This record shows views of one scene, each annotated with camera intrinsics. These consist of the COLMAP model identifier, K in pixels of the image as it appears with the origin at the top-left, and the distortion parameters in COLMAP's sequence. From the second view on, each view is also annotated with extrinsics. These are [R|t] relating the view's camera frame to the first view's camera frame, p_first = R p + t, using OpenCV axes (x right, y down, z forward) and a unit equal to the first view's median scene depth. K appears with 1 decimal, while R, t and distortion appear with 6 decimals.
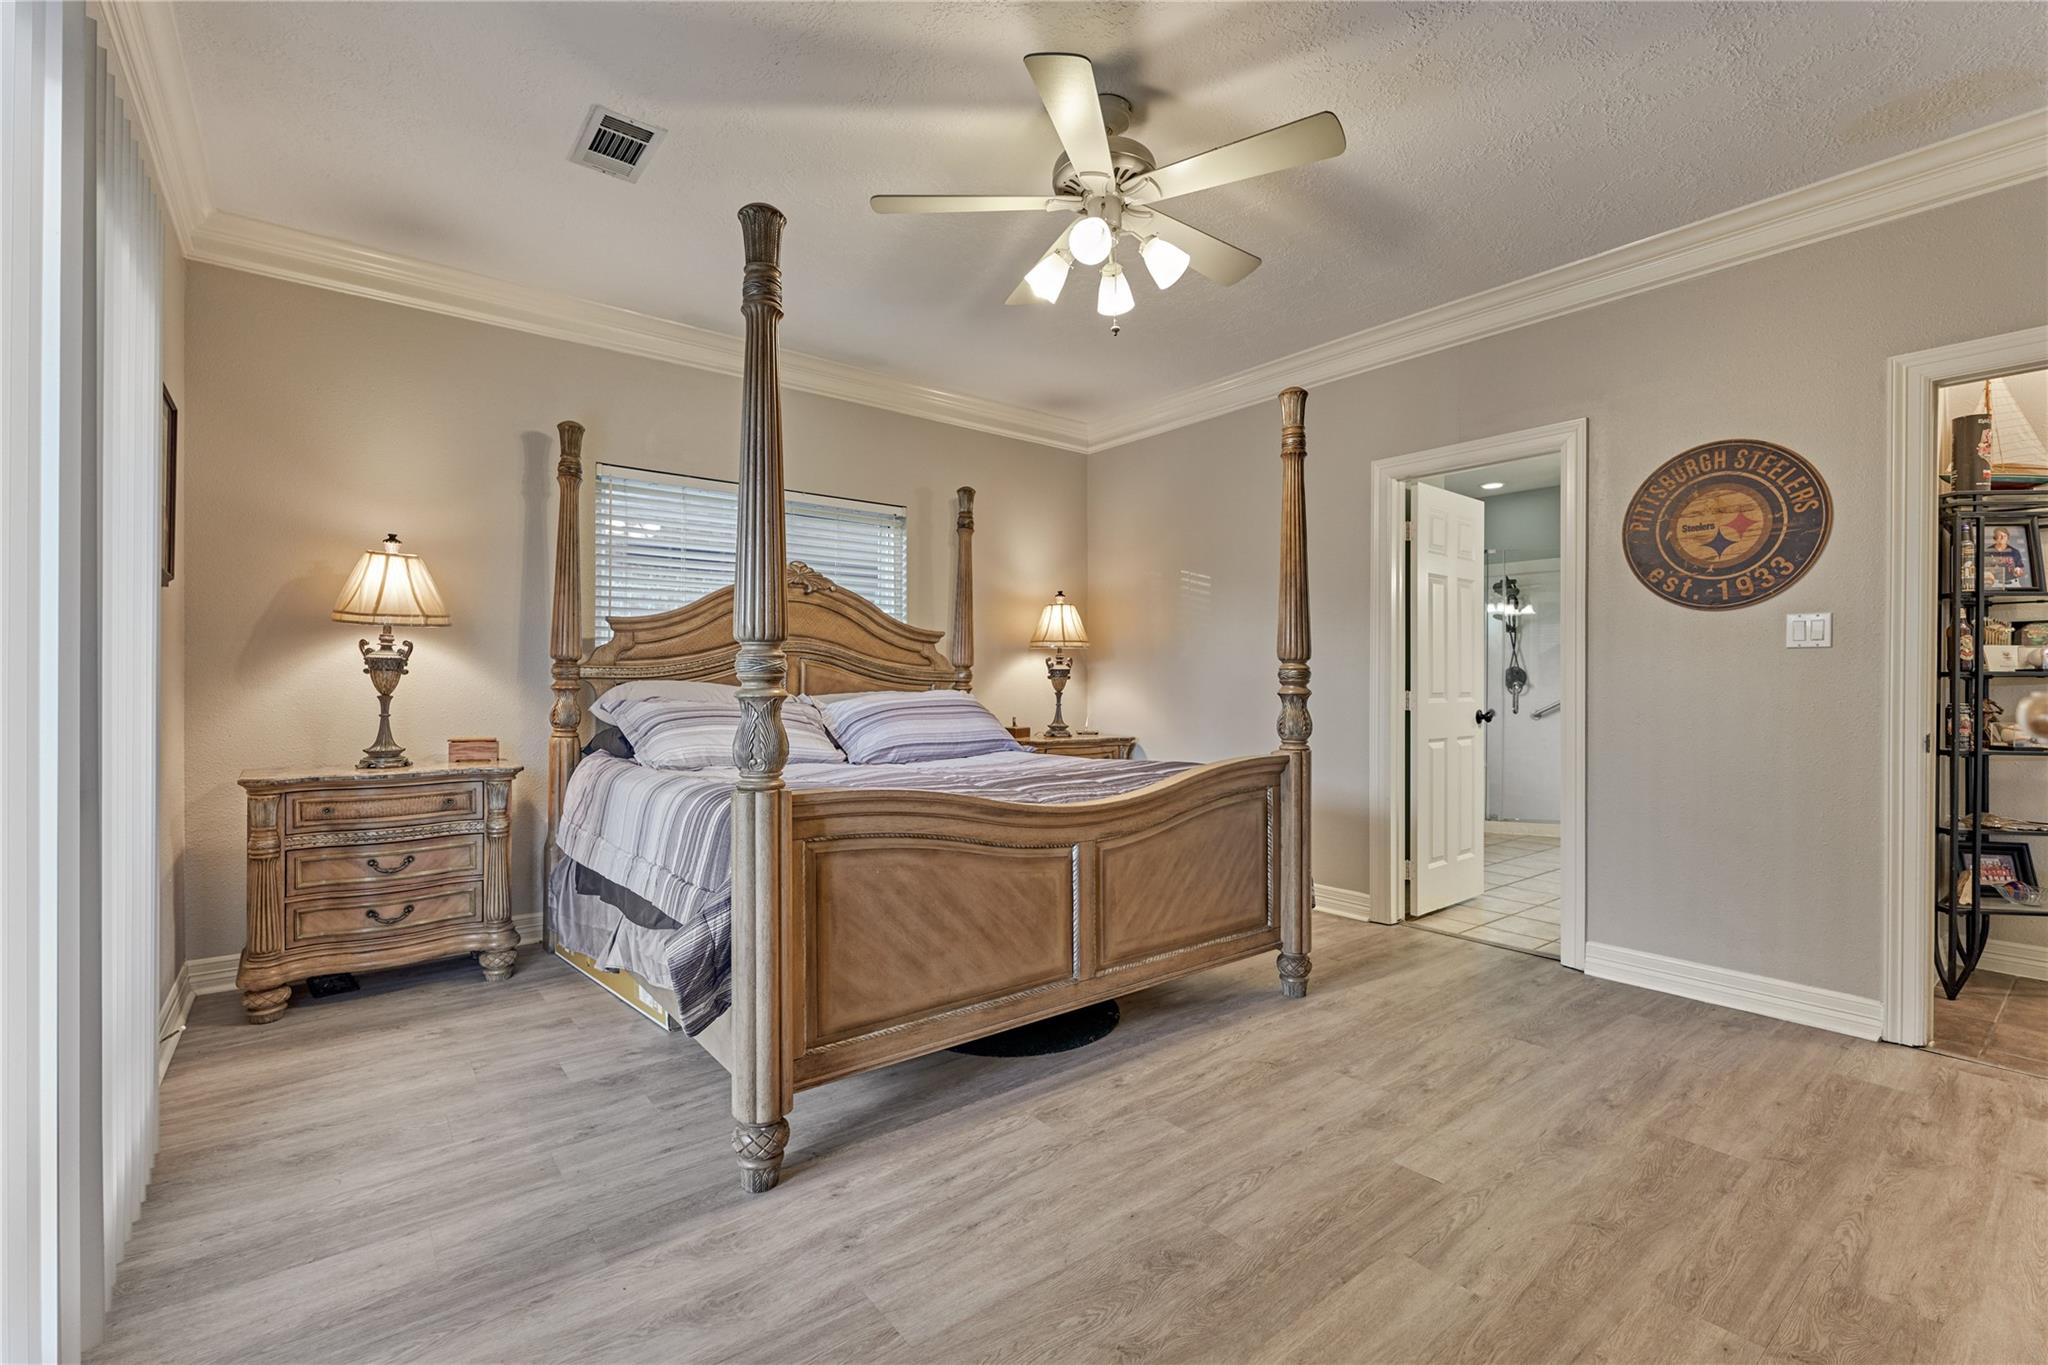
lens RADIAL K [[908.6, 0, 1028.3], [0, 908.6, 689.2], [0, 0, 1]] dist [-0.000334, -0.000686]
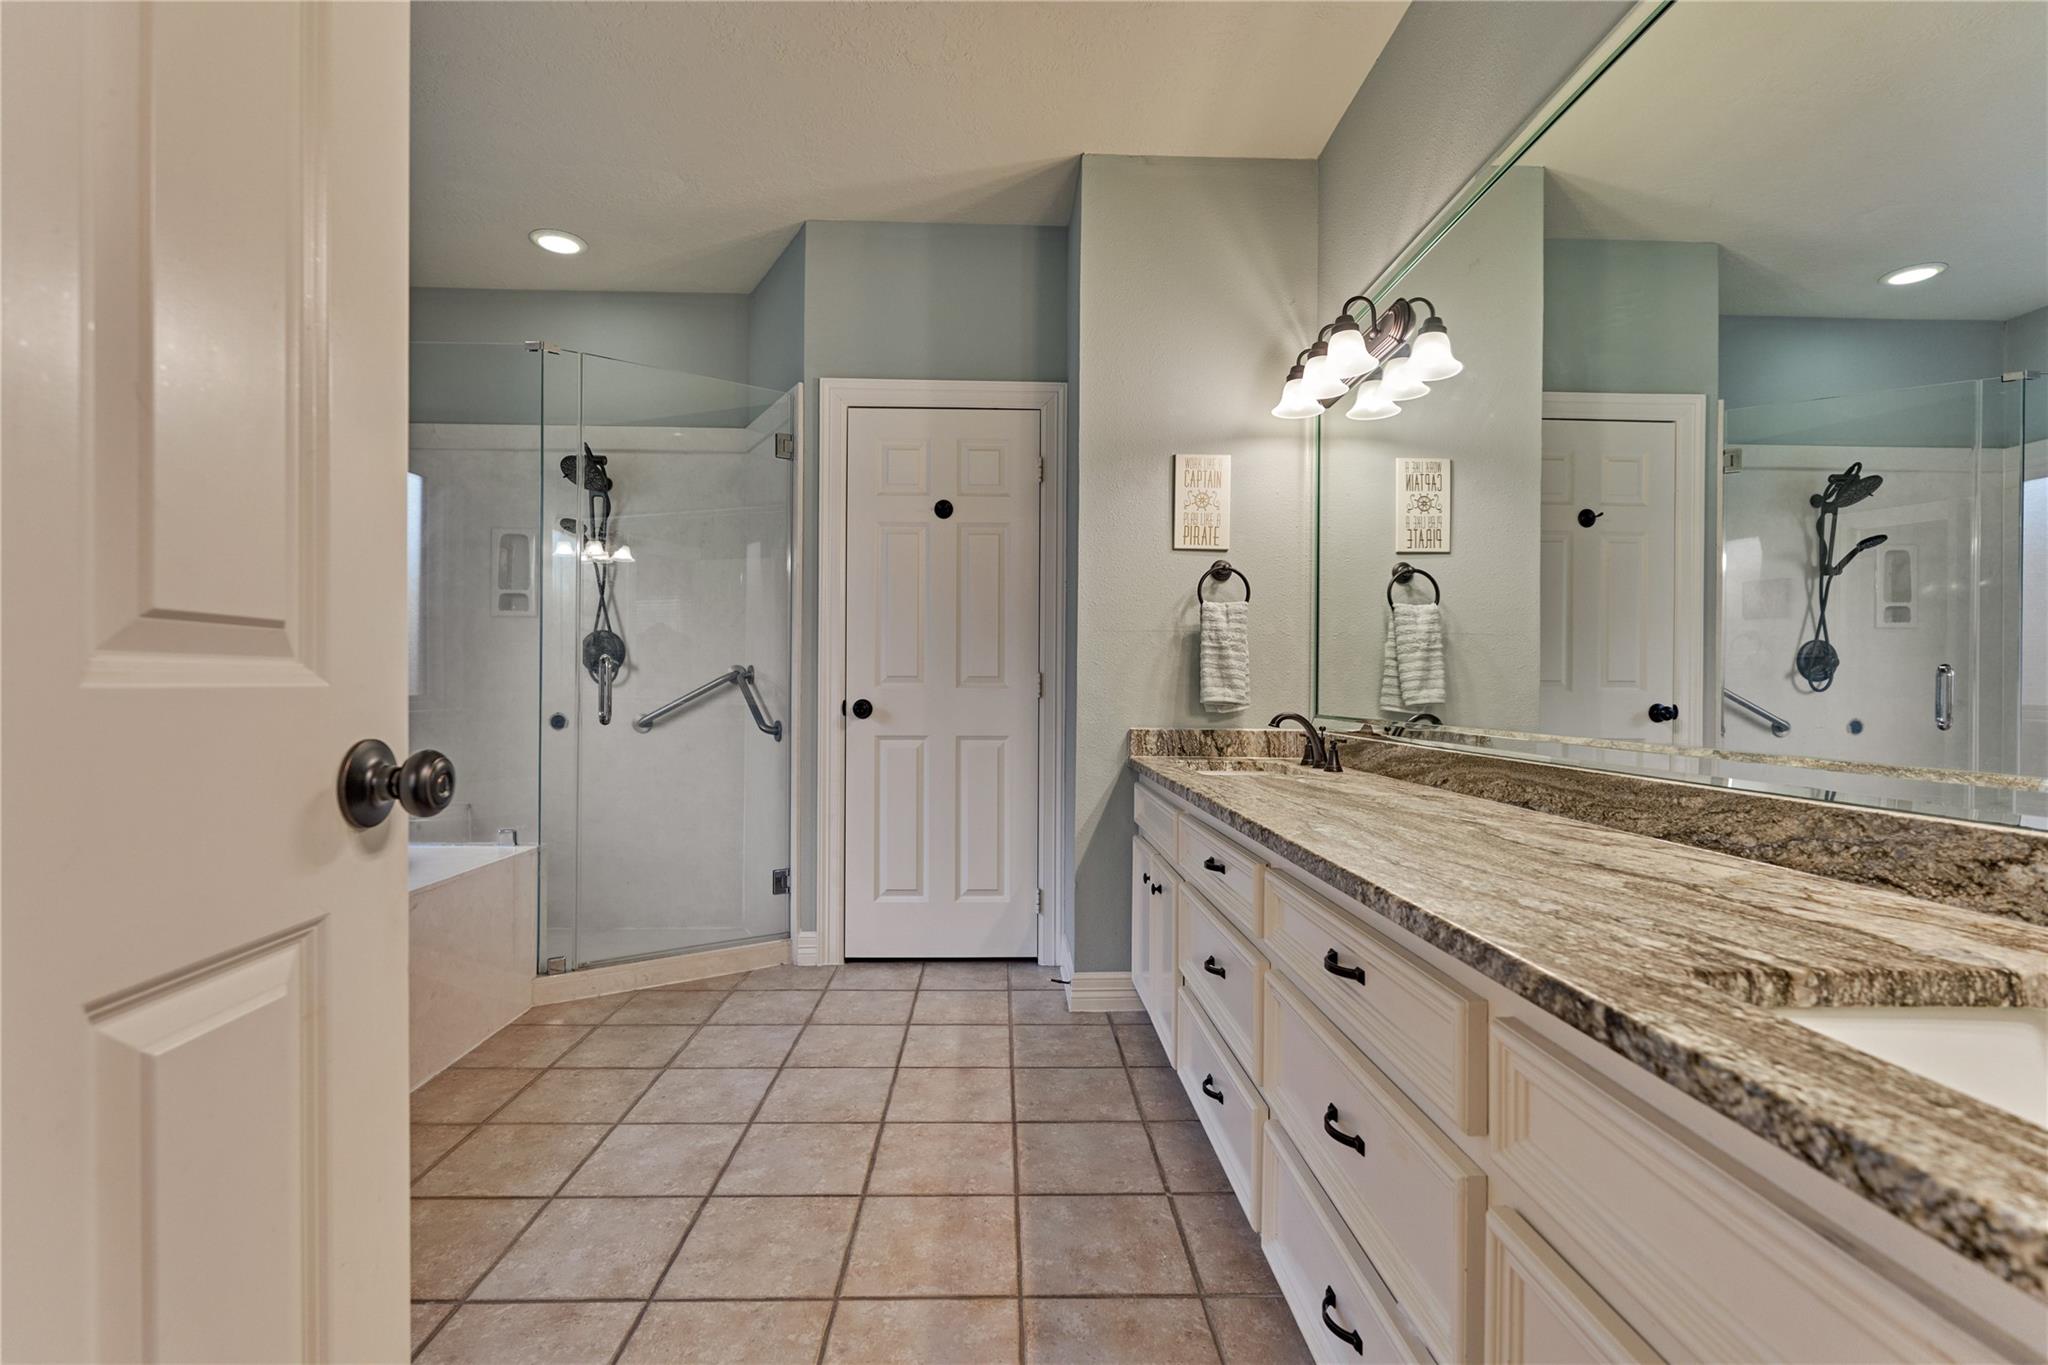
lens RADIAL K [[908.6, 0, 1014.9], [0, 908.6, 692.2], [0, 0, 1]] dist [-0.000334, -0.000686]
pose [[0.607433, -0.000421, 0.794371, 0.273134], [-0.001518, 0.999997, 0.001691, 0.009515], [-0.794369, -0.002233, 0.607431, 0.510711]]
